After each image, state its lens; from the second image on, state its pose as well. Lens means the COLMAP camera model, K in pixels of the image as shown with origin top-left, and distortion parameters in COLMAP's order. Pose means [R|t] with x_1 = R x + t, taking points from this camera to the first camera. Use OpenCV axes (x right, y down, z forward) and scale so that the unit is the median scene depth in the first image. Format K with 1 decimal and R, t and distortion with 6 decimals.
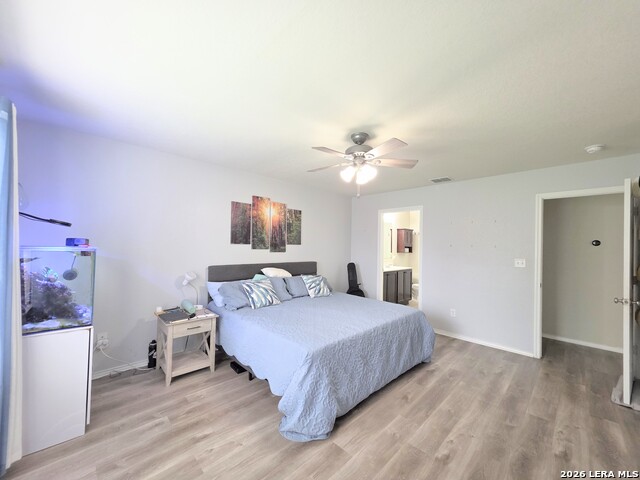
lens RADIAL K [[255.4, 0, 314.7], [0, 255.4, 242.1], [0, 0, 1]] dist [-0.000149, -0.000081]
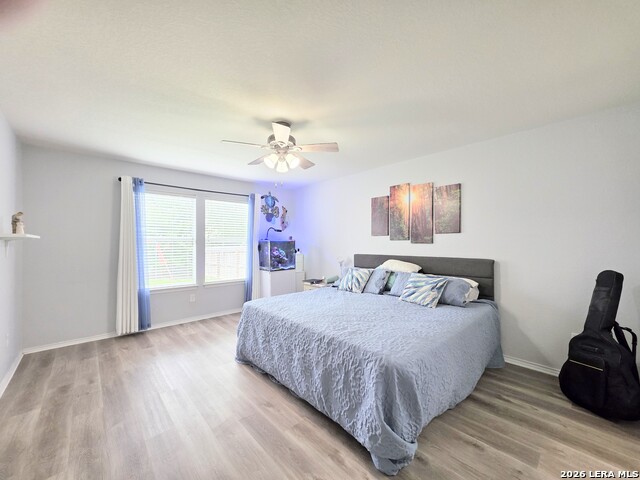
lens RADIAL K [[255.4, 0, 314.7], [0, 255.4, 242.1], [0, 0, 1]] dist [-0.000149, -0.000081]
pose [[-0.038092, -0.019372, -0.999086, 0.729593], [0.017602, 0.999644, -0.020054, 0.046808], [0.999119, -0.018349, -0.037737, 0.713693]]
